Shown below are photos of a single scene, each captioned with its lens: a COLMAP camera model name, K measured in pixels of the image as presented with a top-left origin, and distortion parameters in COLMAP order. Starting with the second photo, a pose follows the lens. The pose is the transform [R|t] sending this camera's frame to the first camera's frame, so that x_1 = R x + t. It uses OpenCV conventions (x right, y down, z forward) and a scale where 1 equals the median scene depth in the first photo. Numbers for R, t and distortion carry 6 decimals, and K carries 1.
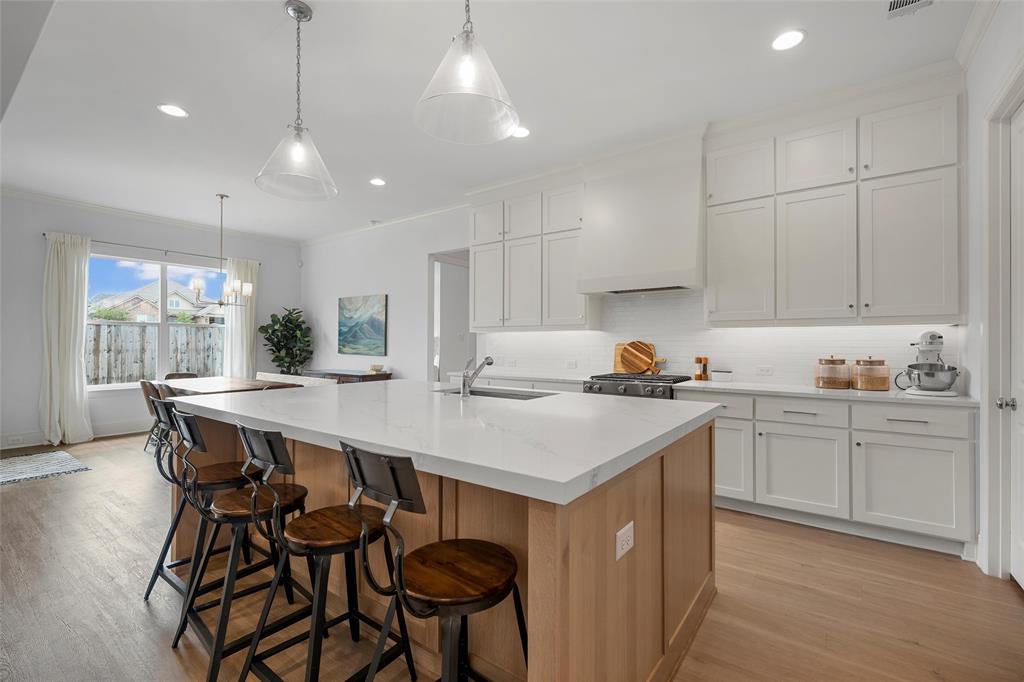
lens RADIAL K [[420.6, 0, 515.1], [0, 420.6, 345.2], [0, 0, 1]] dist [-0.004366, 0.000046]
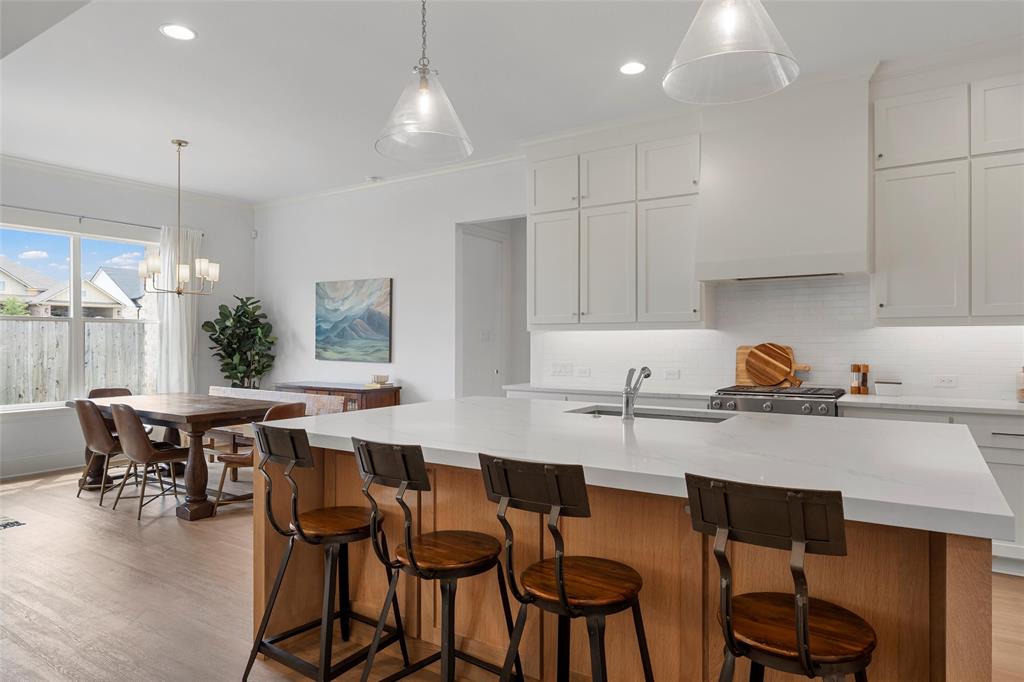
lens RADIAL K [[589.6, 0, 515.6], [0, 589.6, 344.6], [0, 0, 1]] dist [-0.007336, -0.002909]
pose [[0.999040, -0.003154, 0.043683, -0.198311], [0.003147, 0.999995, 0.000212, -0.008121], [-0.043683, -0.000074, 0.999045, -0.039613]]
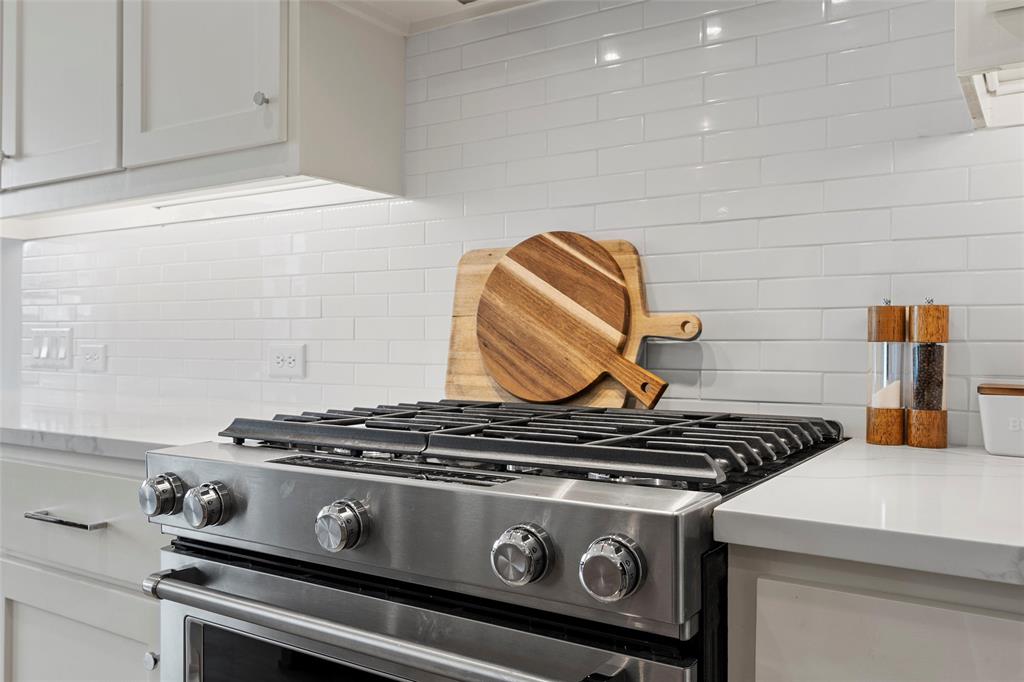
lens RADIAL K [[798.5, 0, 509.4], [0, 798.5, 342.4], [0, 0, 1]] dist [0.008449, 0.000231]
pose [[0.998156, 0.001942, 0.060662, 0.231479], [-0.001882, 0.999998, -0.001040, 0.037844], [-0.060664, 0.000924, 0.998158, 0.598614]]
